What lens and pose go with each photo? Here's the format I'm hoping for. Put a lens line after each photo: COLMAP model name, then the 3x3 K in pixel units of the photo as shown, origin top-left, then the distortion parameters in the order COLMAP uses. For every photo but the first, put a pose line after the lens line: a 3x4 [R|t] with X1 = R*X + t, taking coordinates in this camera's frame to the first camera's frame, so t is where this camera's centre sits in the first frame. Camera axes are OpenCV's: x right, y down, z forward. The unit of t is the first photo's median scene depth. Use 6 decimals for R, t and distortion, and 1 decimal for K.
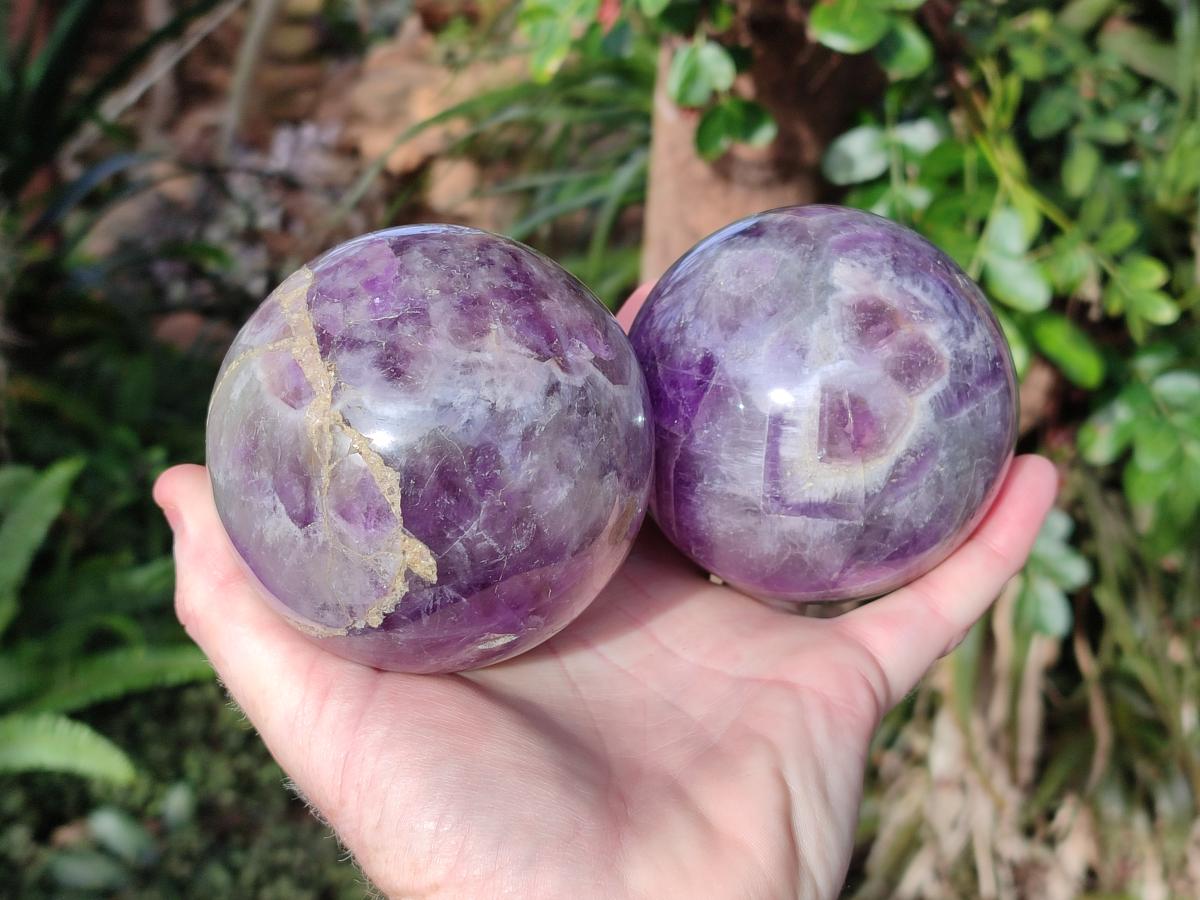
lens RADIAL K [[1739.8, 0, 600.0], [0, 1739.8, 450.0], [0, 0, 1]] dist [0.240130, -1.182084]
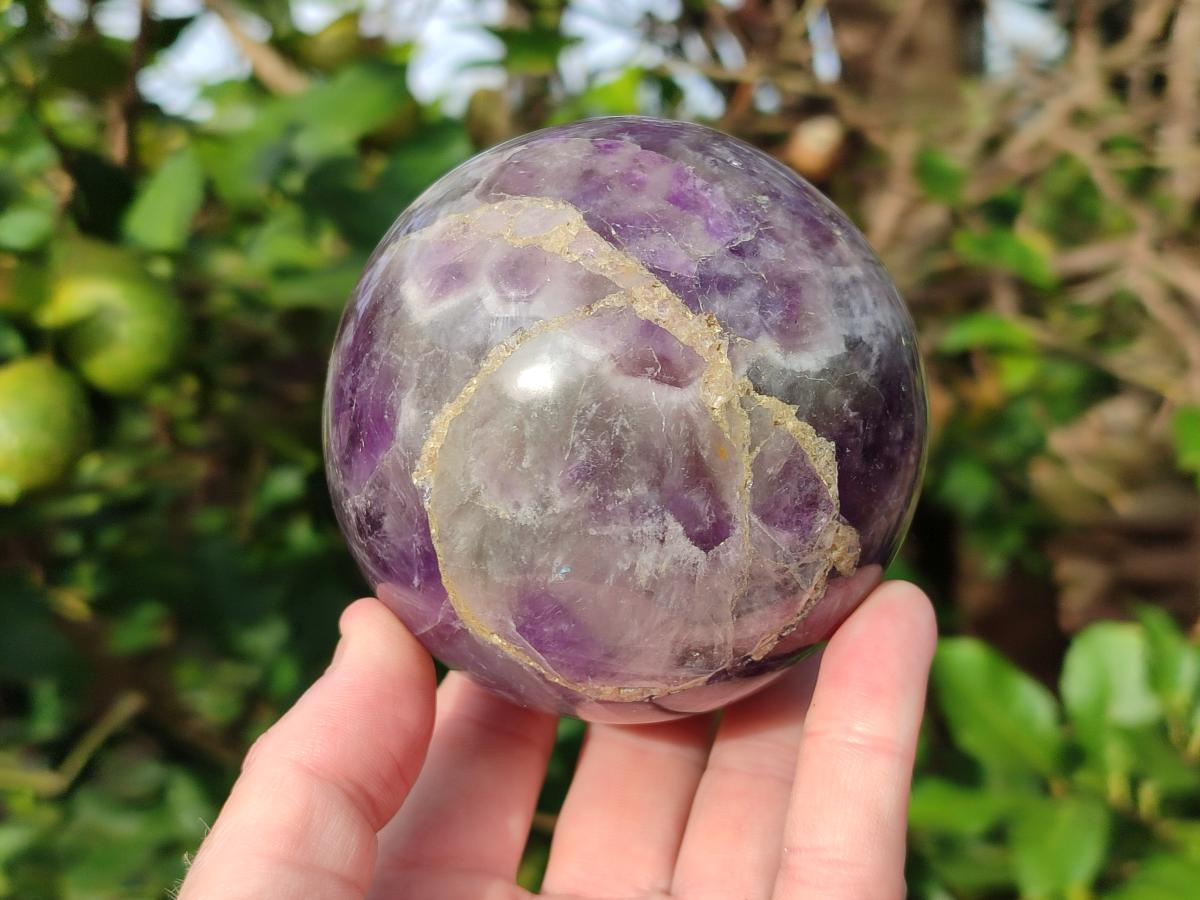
lens RADIAL K [[1739.8, 0, 600.0], [0, 1739.8, 450.0], [0, 0, 1]] dist [0.240130, -1.182084]
pose [[0.761188, -0.215400, 0.611715, -0.621014], [0.179130, 0.976368, 0.120902, -0.087825], [-0.623302, 0.017547, 0.781785, 0.461816]]
